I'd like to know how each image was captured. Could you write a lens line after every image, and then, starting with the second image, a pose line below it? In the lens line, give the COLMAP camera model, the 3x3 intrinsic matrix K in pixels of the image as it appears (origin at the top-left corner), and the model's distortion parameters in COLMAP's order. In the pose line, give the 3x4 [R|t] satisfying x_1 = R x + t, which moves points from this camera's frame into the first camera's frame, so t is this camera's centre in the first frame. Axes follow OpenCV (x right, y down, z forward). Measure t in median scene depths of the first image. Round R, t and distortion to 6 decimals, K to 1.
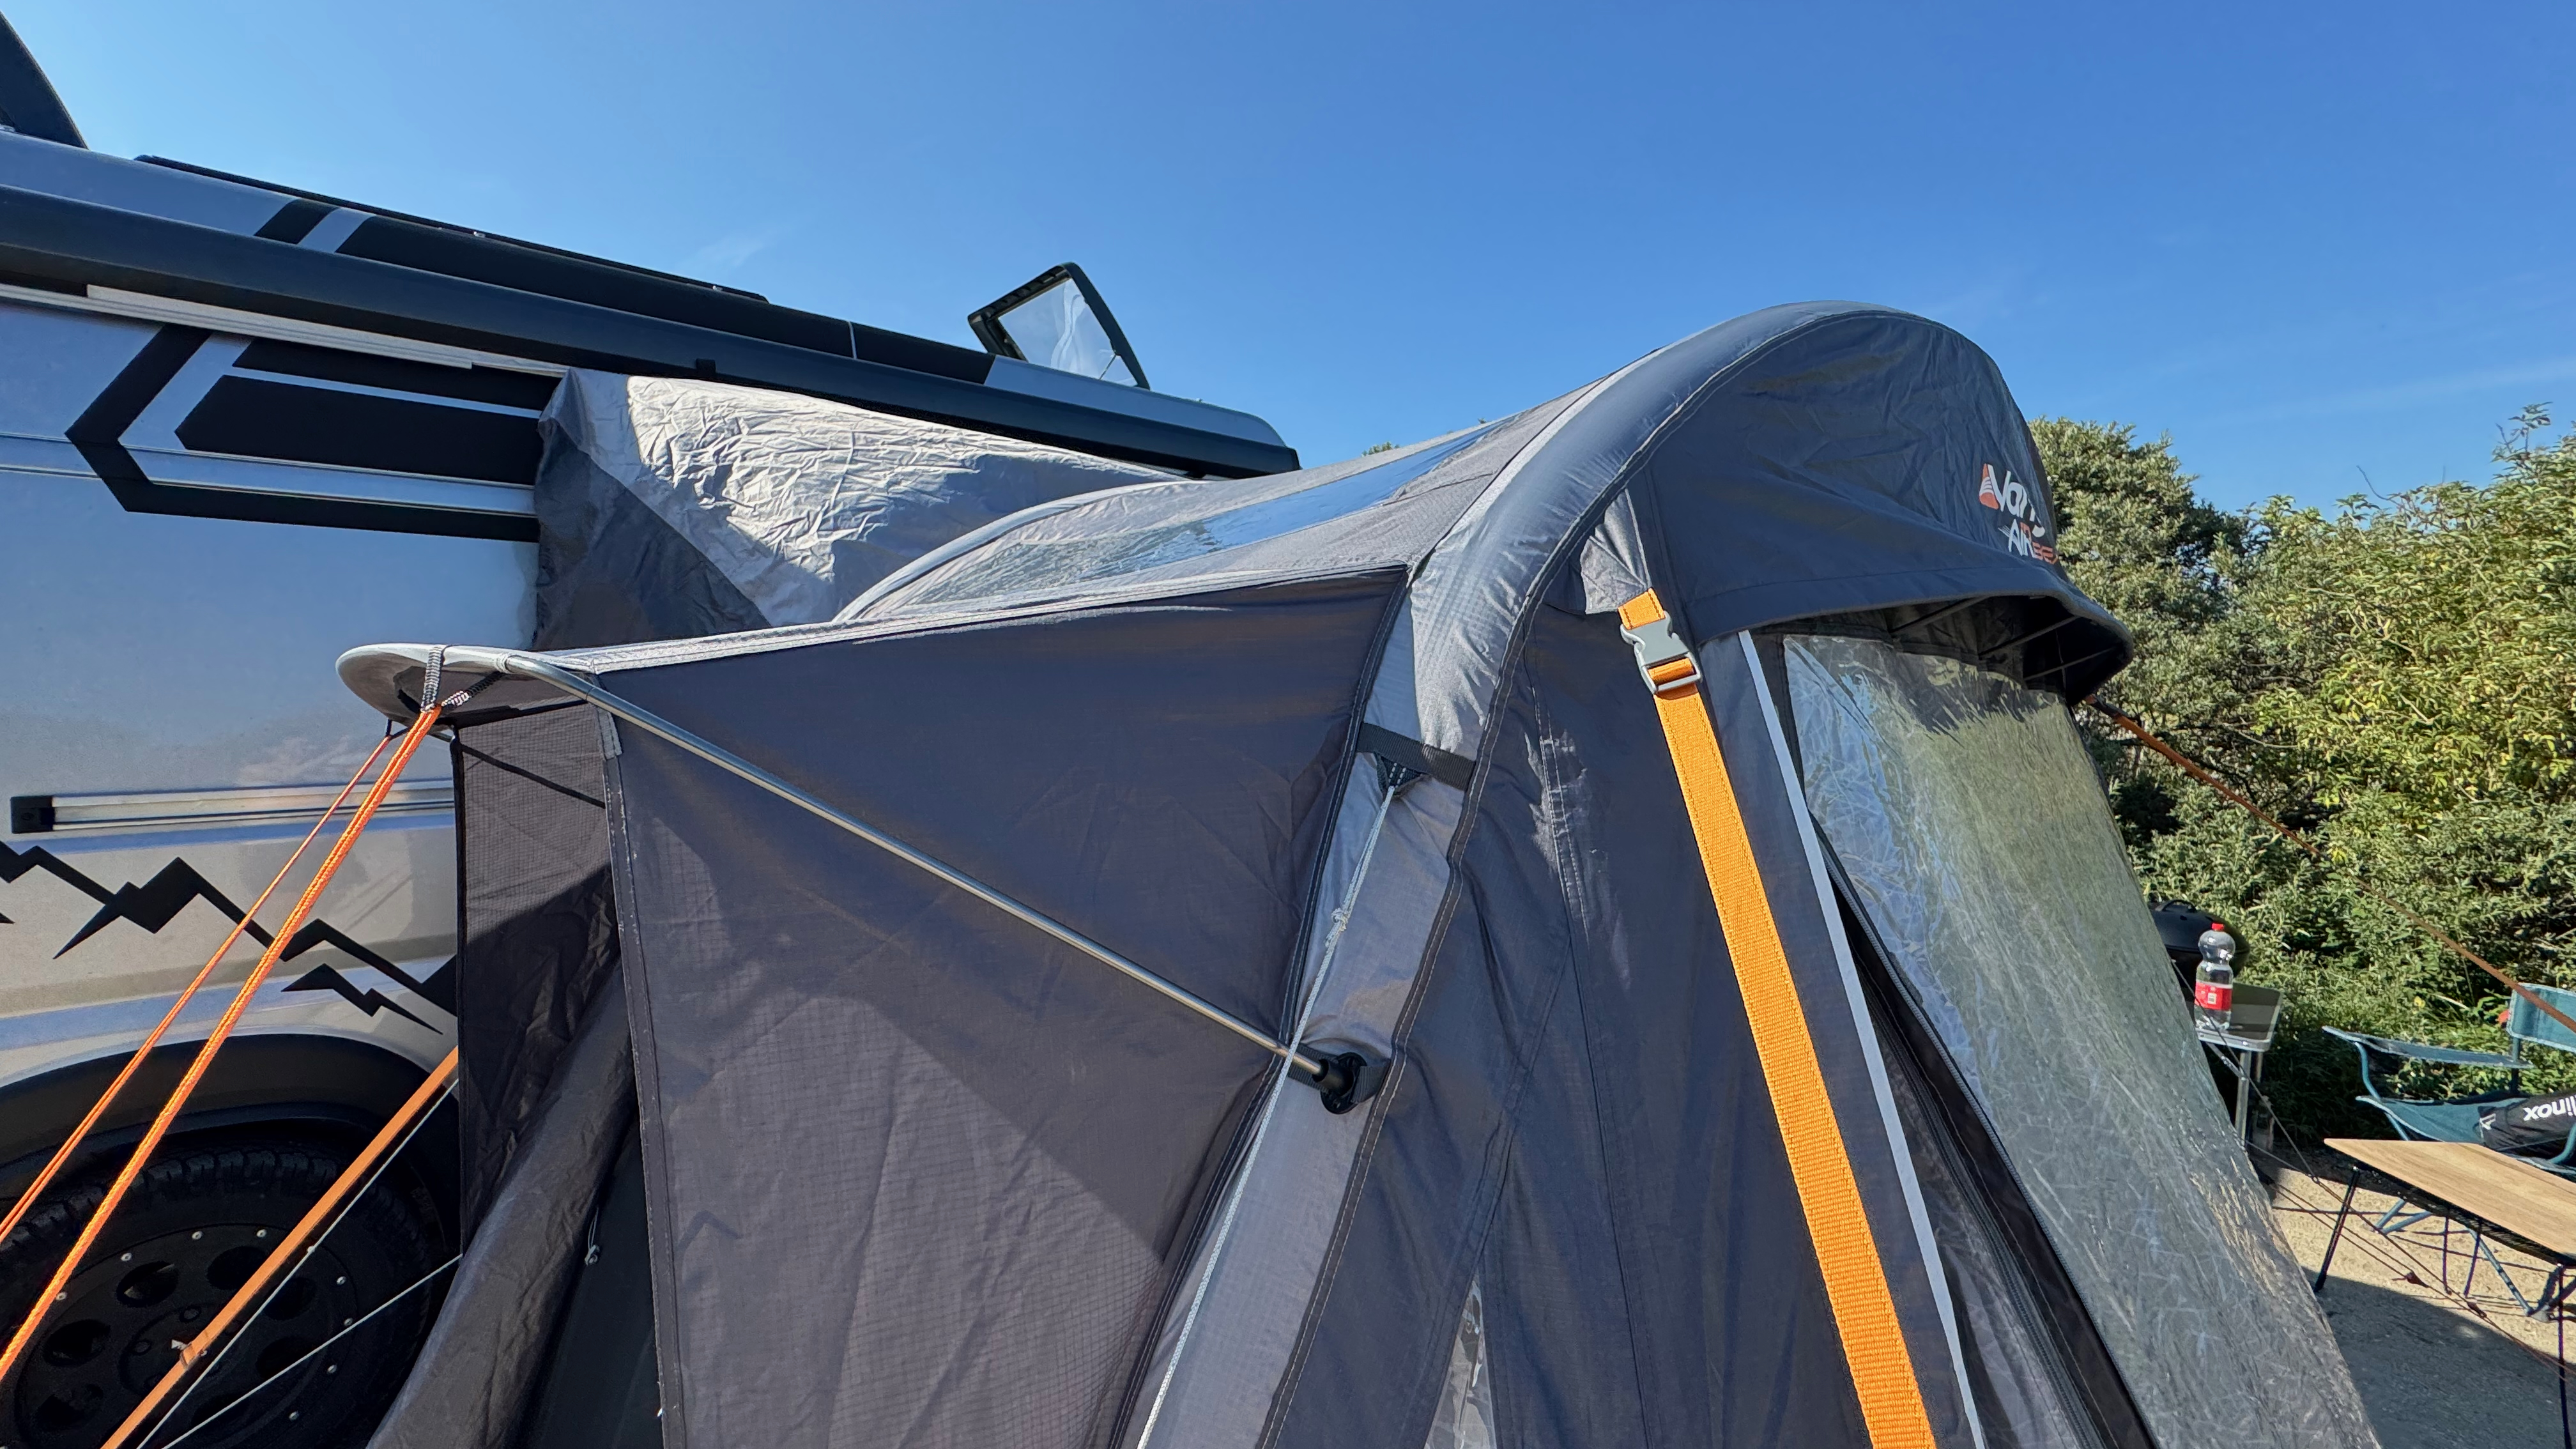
lens RADIAL K [[1032.9, 0, 1276.1], [0, 1032.9, 727.0], [0, 0, 1]] dist [-0.004798, -0.000194]
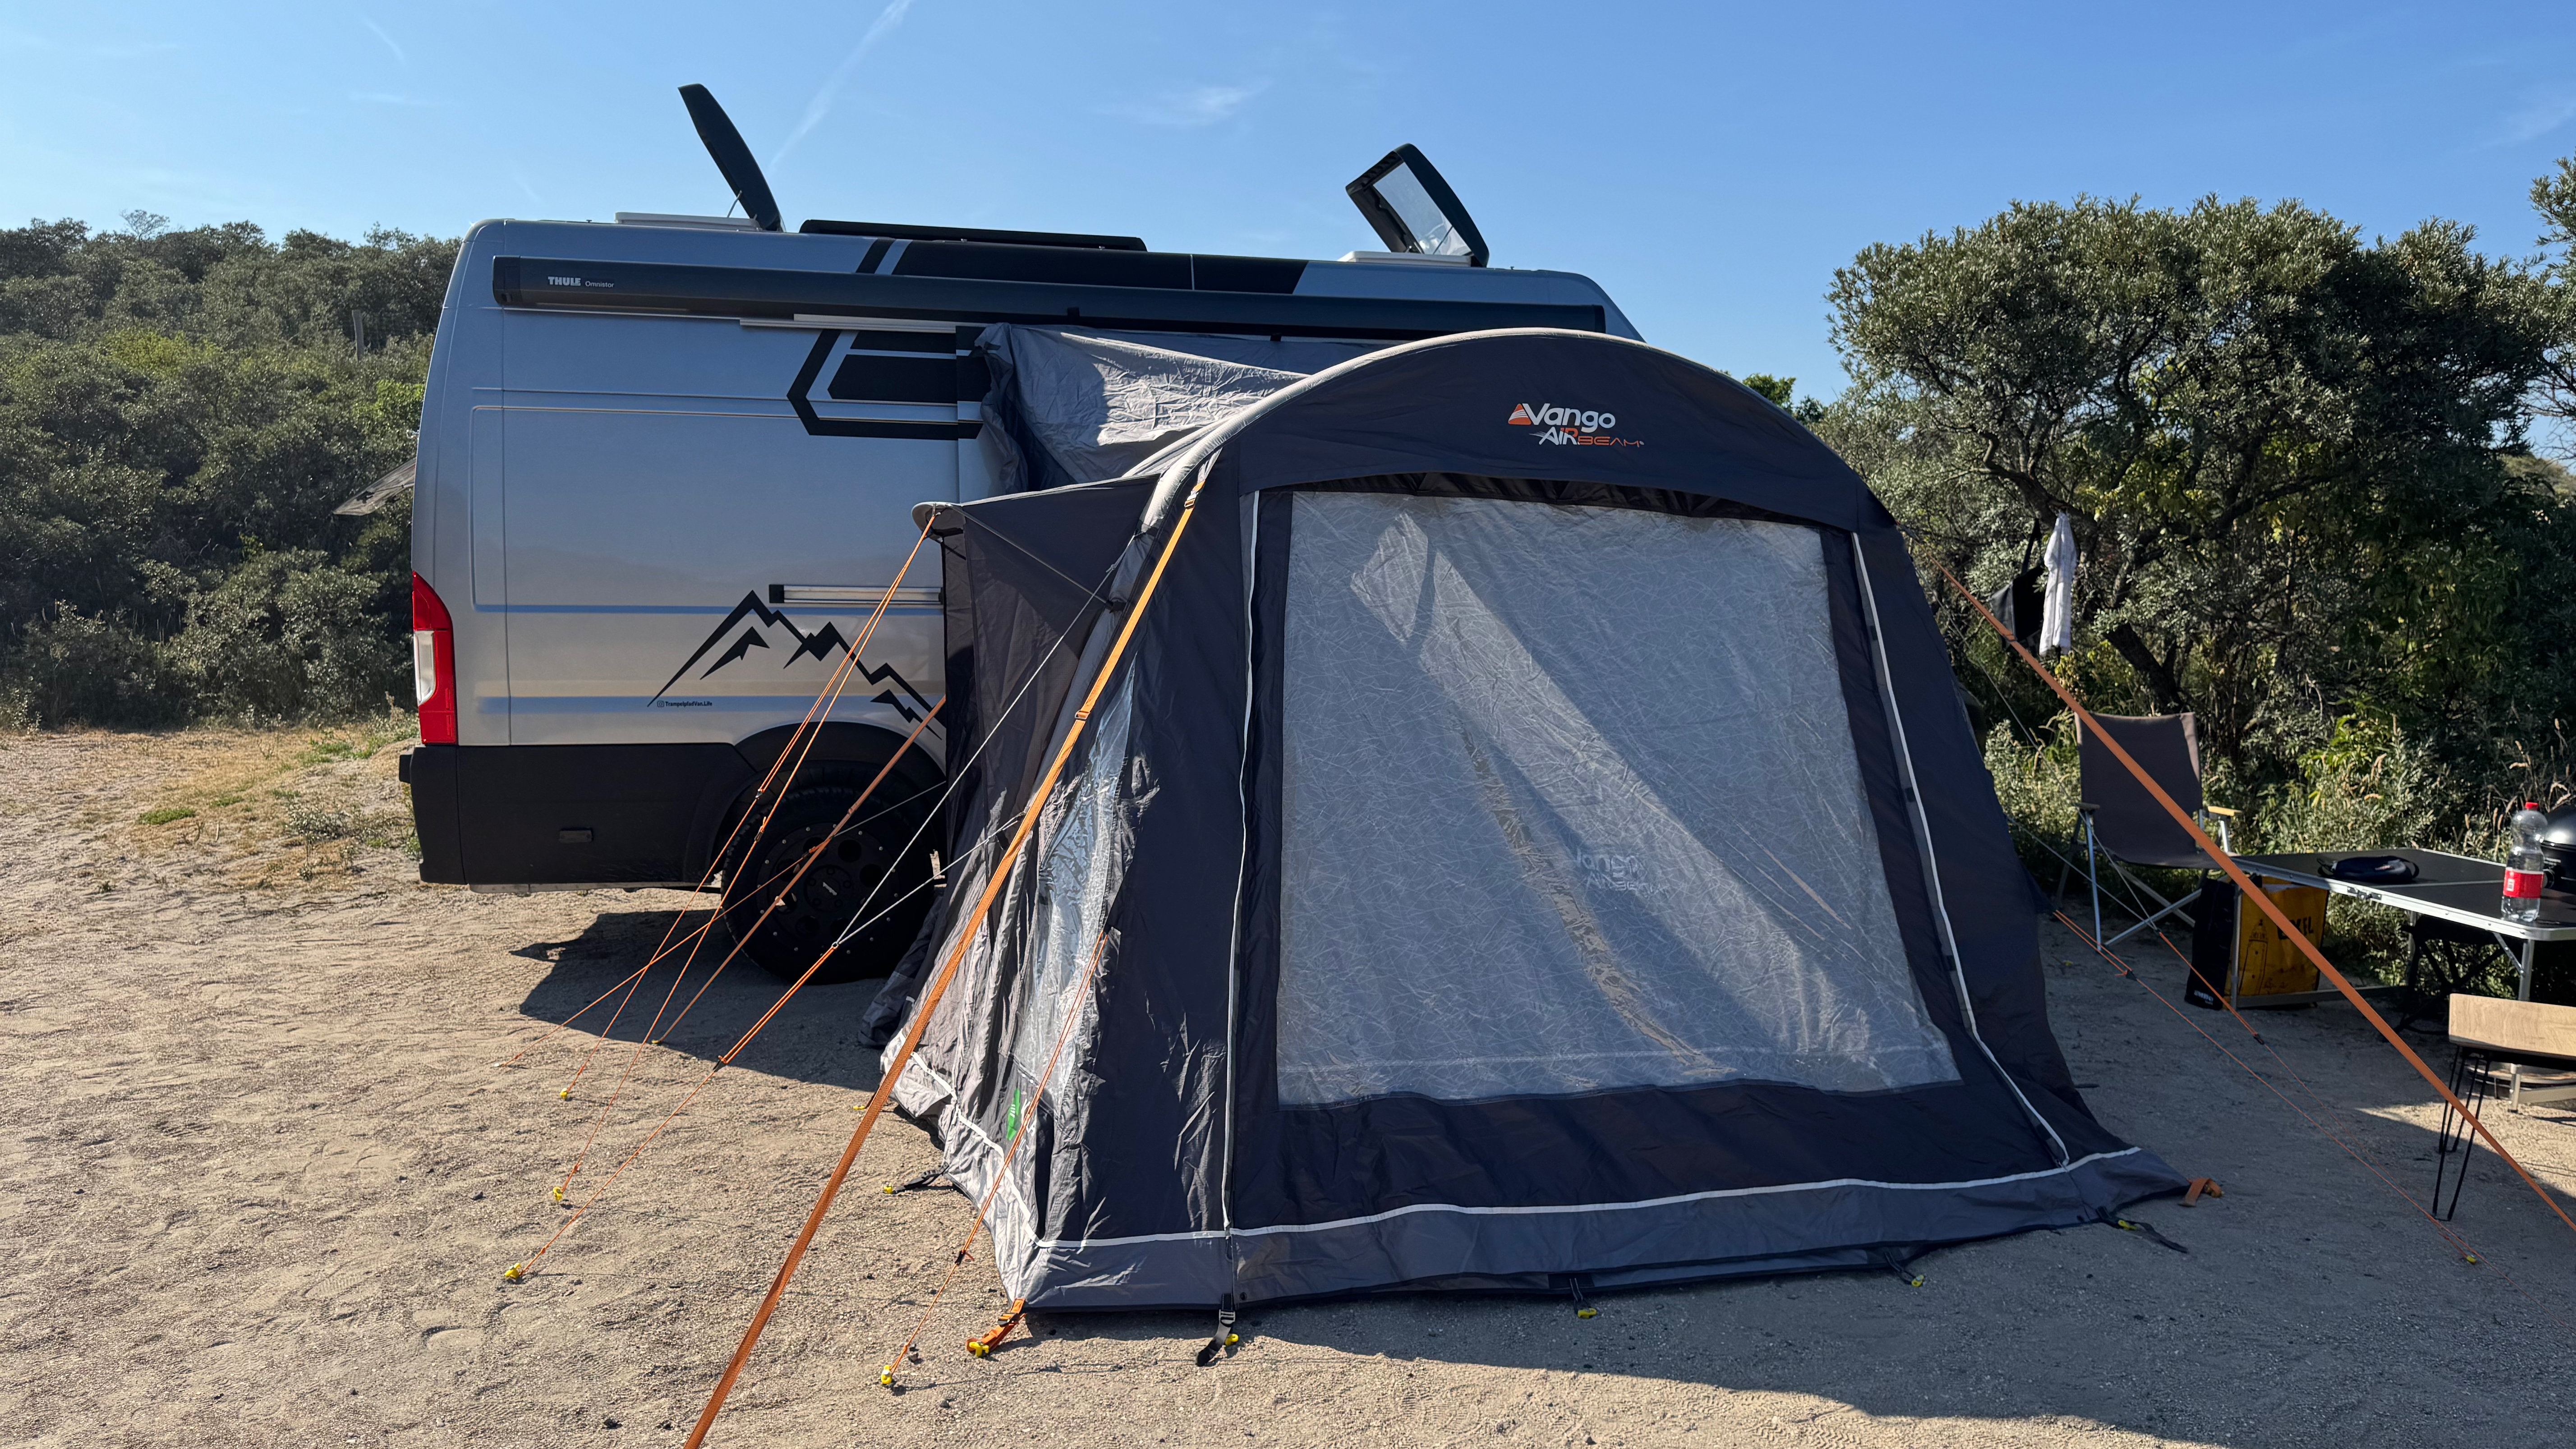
lens RADIAL K [[1834.2, 0, 1289.6], [0, 1834.2, 732.9], [0, 0, 1]] dist [0.238972, -0.351645]
pose [[0.878029, 0.049129, -0.476079, 0.866804], [-0.027549, 0.998256, 0.052206, 0.087263], [0.477813, -0.032723, 0.877852, -1.061699]]
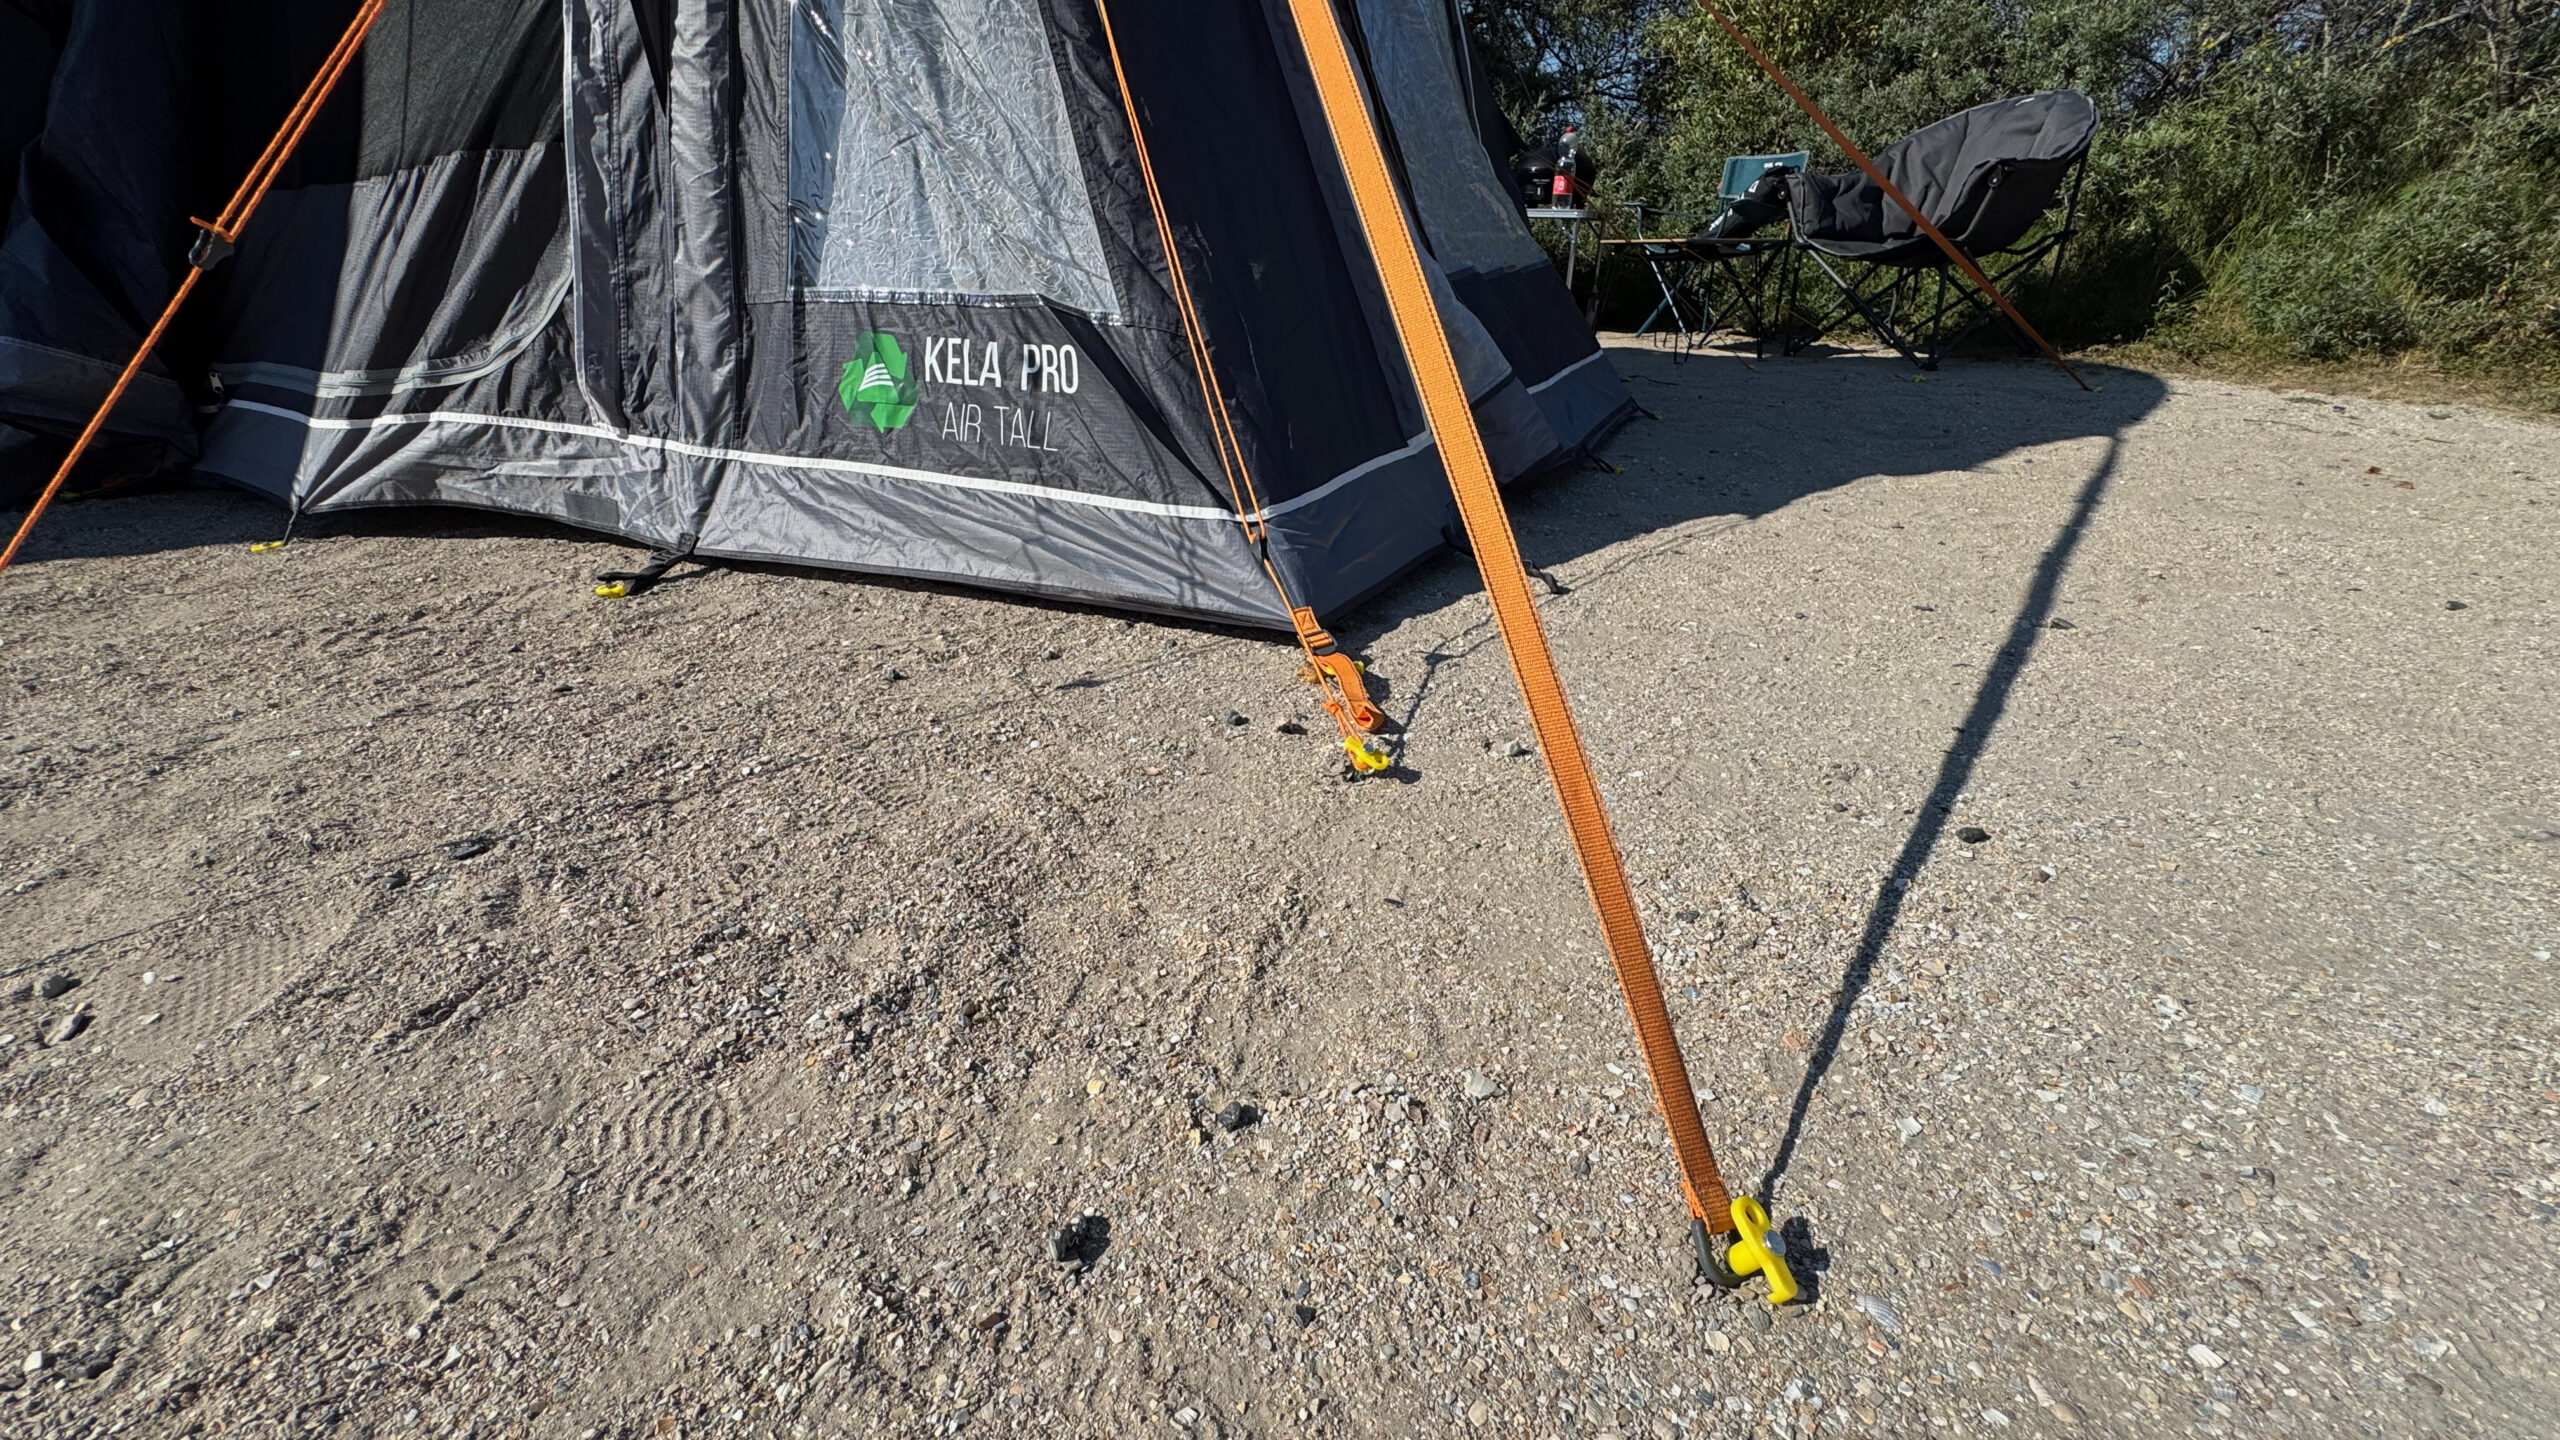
lens RADIAL K [[1027.0, 0, 1279.3], [0, 1027.0, 722.1], [0, 0, 1]] dist [-0.002155, 0.000227]
pose [[0.929834, -0.163770, 0.329526, -0.033261], [0.025963, 0.922470, 0.385194, 0.444955], [-0.367061, -0.349612, 0.861996, -0.369331]]
